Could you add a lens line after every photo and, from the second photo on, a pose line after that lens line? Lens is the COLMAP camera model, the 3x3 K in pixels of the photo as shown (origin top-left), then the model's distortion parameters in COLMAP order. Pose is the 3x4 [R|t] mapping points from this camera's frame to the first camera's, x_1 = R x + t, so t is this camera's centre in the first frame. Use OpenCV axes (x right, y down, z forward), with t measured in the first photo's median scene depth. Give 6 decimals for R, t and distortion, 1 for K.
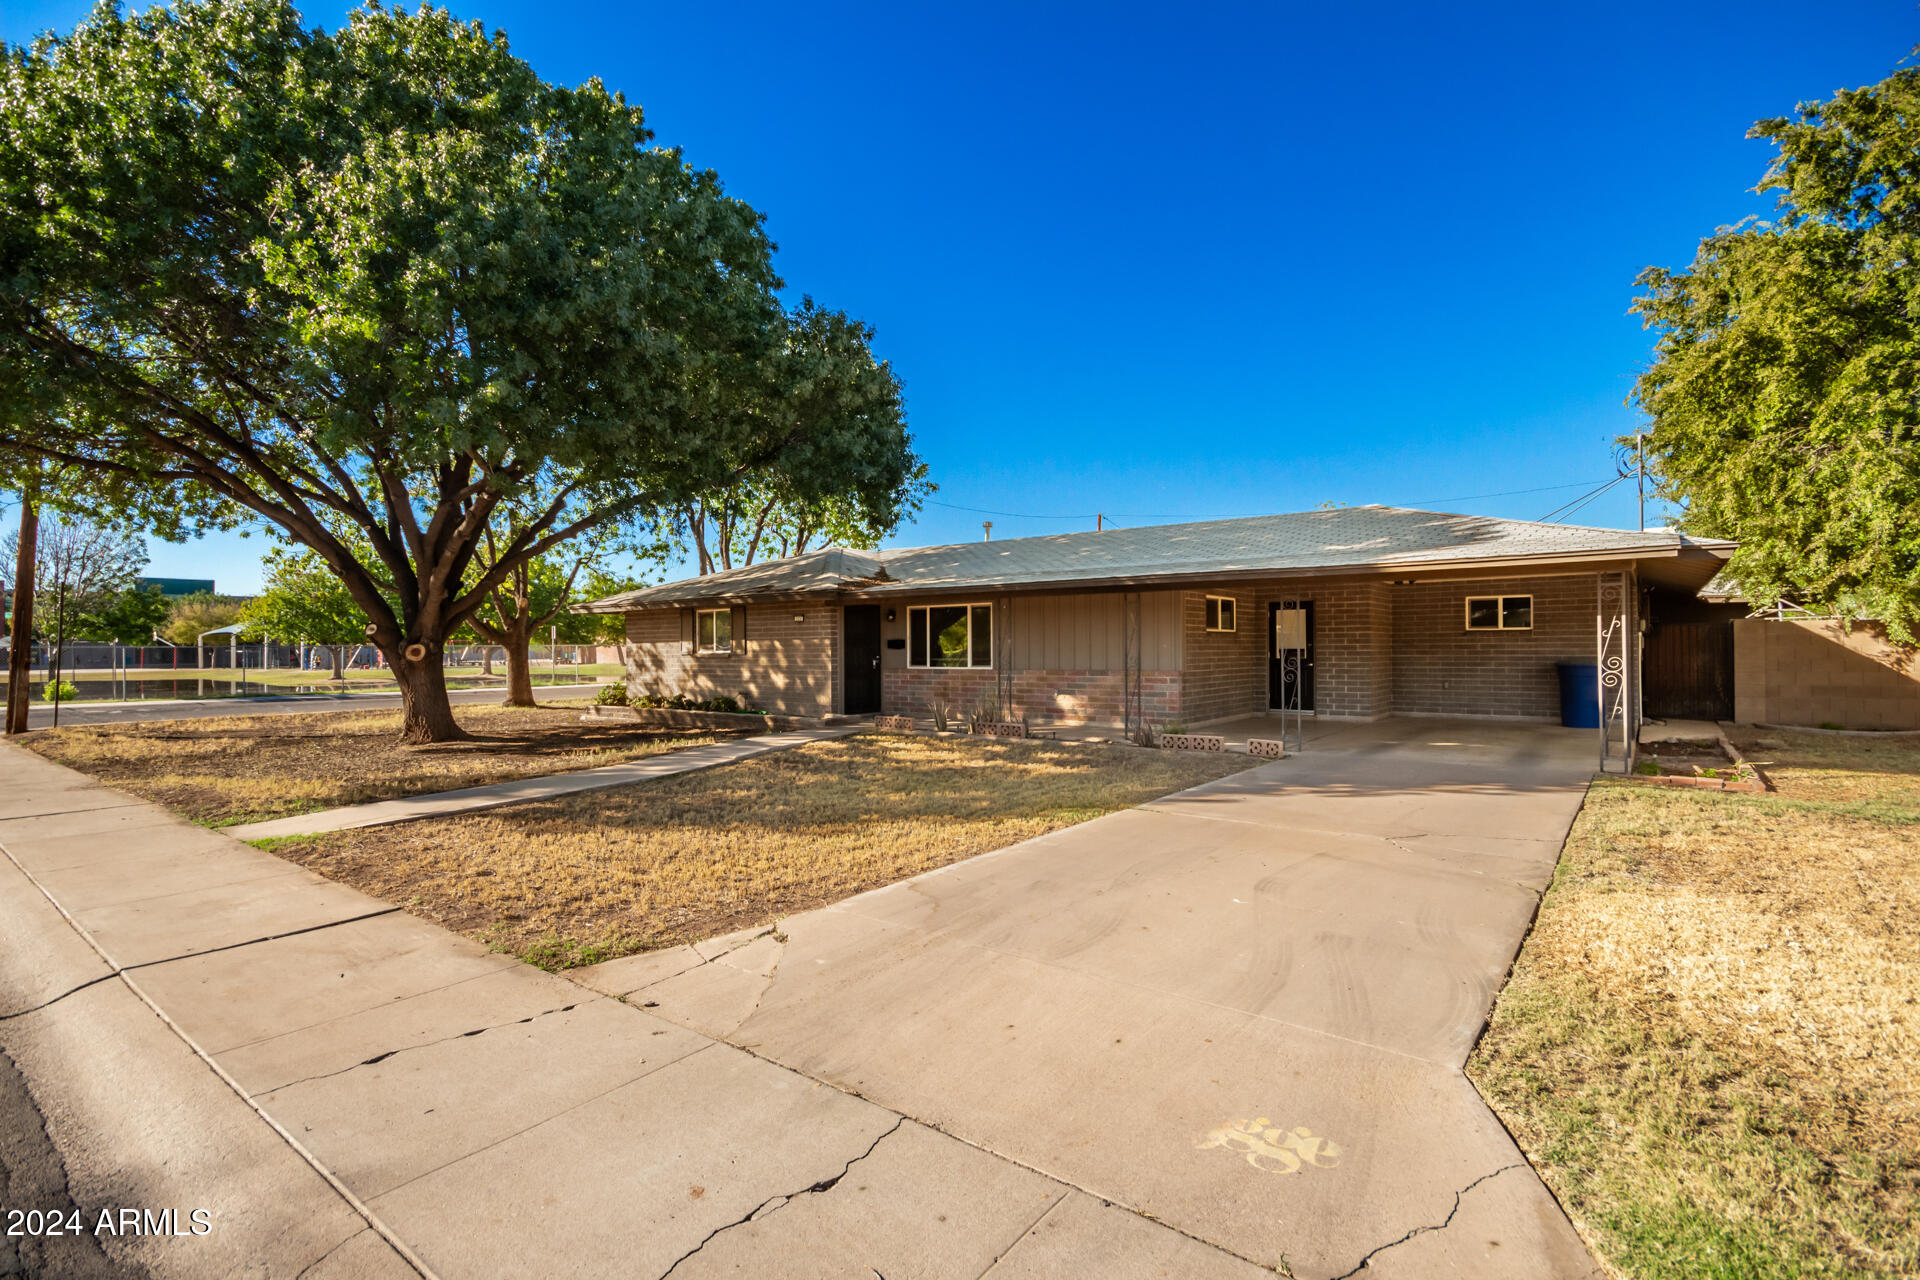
lens RADIAL K [[872.8, 0, 964.5], [0, 872.8, 641.8], [0, 0, 1]] dist [-0.003072, -0.000057]
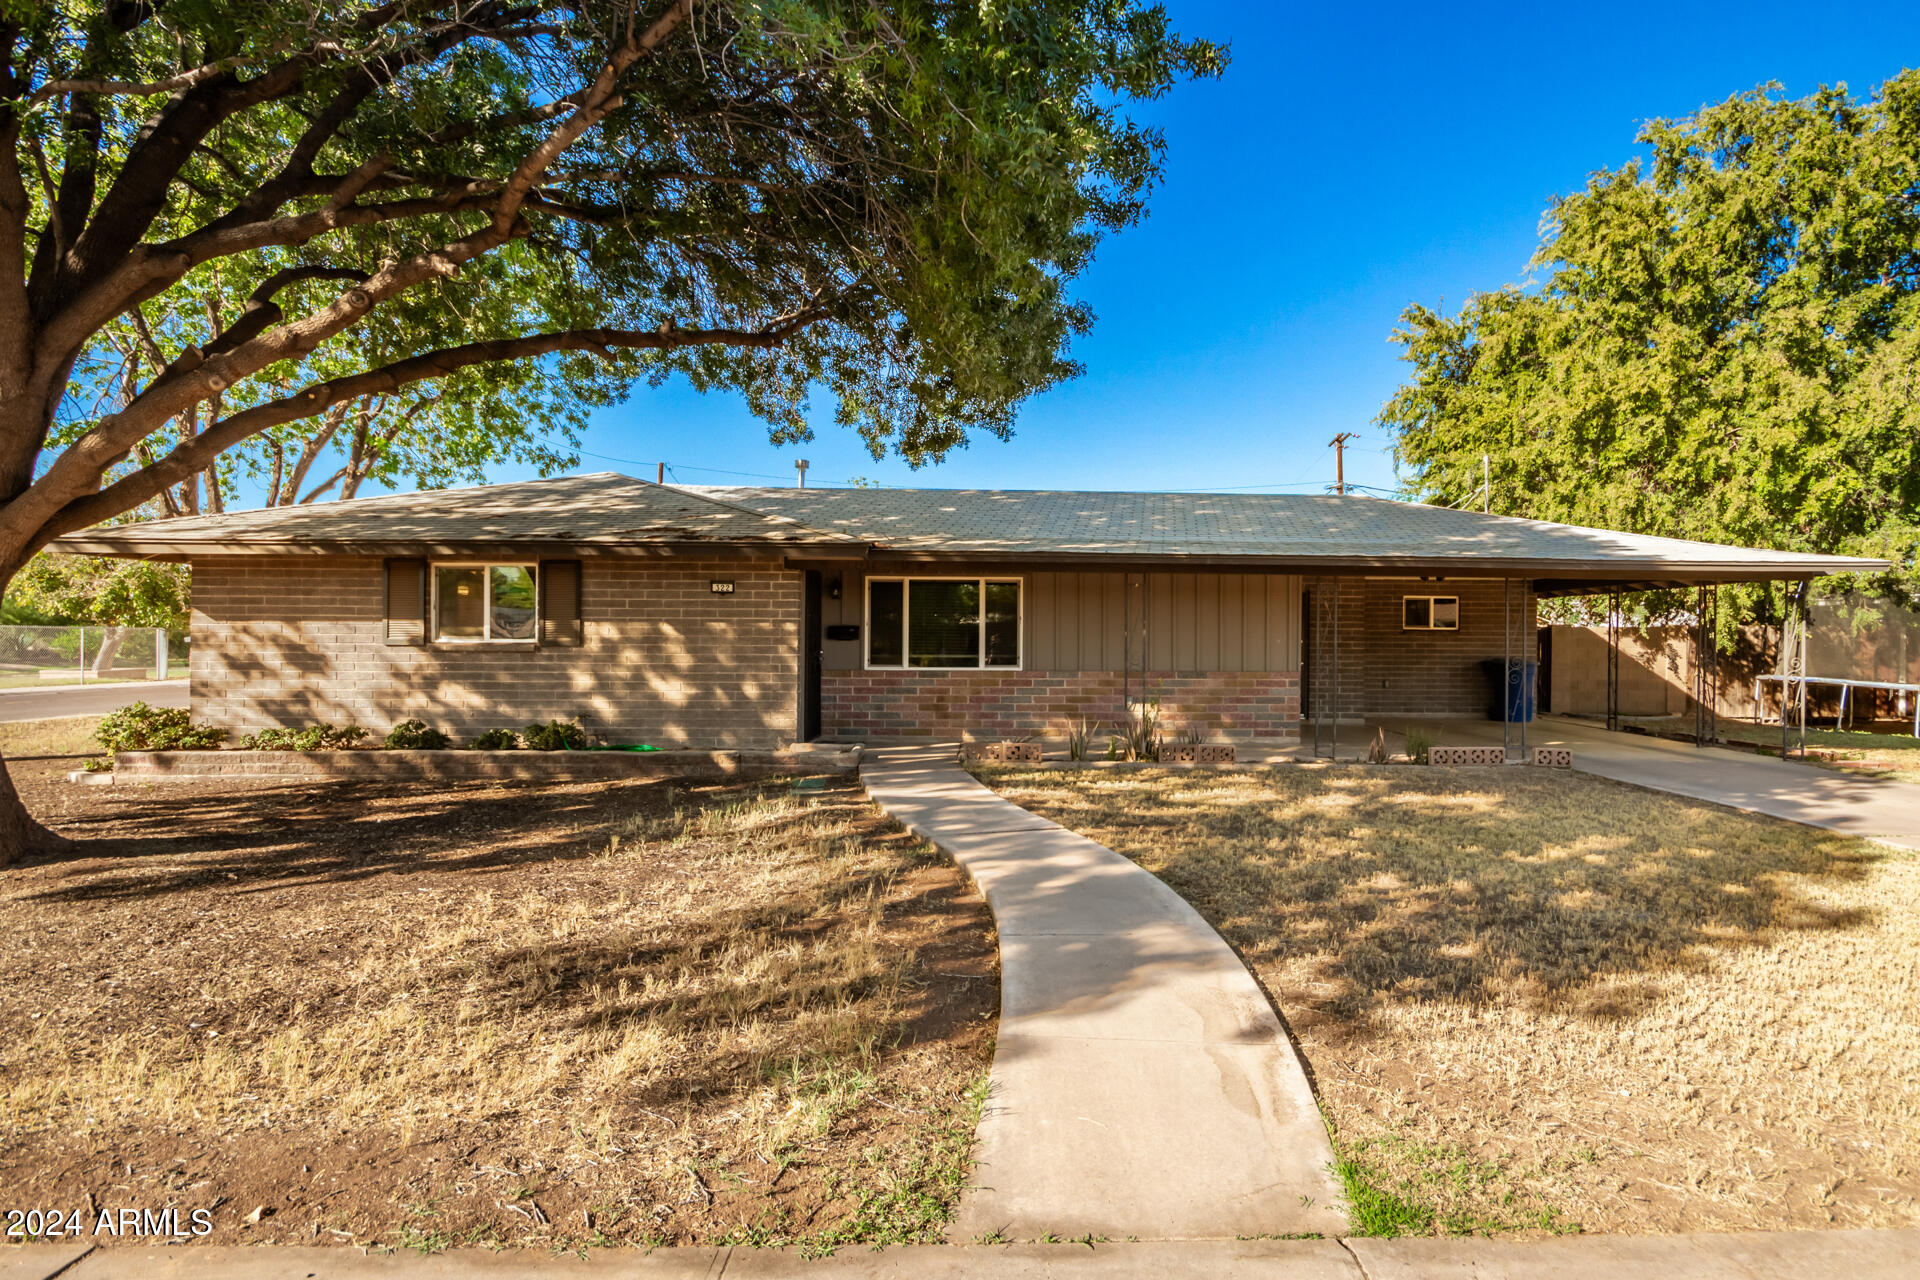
lens RADIAL K [[1032.7, 0, 957.9], [0, 1032.7, 642.3], [0, 0, 1]] dist [0.003455, 0.000221]
pose [[0.785298, 0.011063, 0.619019, -0.481945], [-0.016407, 0.999861, 0.002945, 0.006351], [-0.618900, -0.012469, 0.785371, 0.329948]]
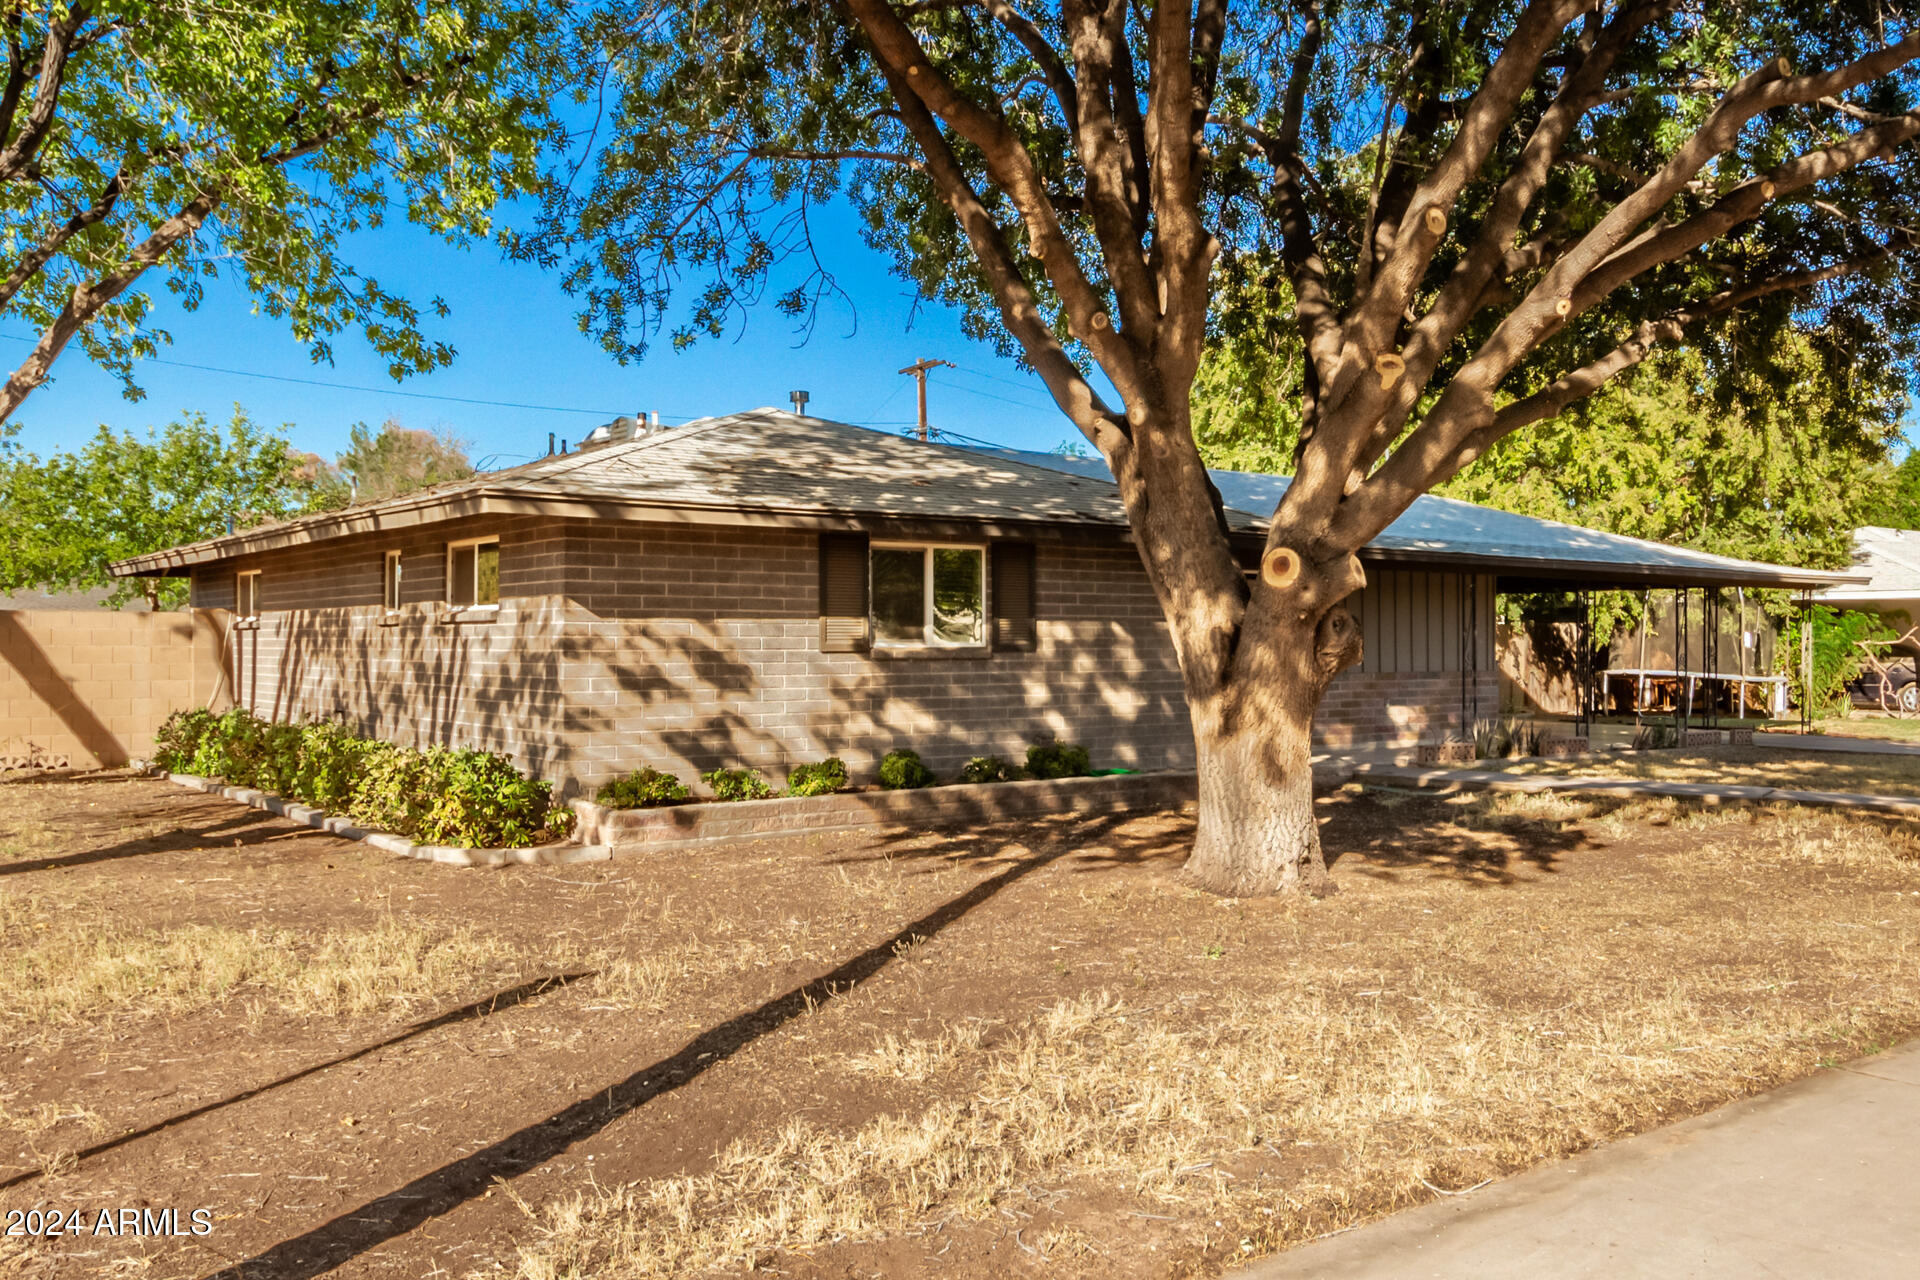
lens RADIAL K [[1608.2, 0, 964.0], [0, 1608.2, 640.1], [0, 0, 1]] dist [0.006684, 0.001346]
pose [[0.304058, 0.009687, 0.952604, -1.080130], [-0.008440, 0.999936, -0.007474, 0.016074], [-0.952616, -0.005768, 0.304120, 0.794435]]
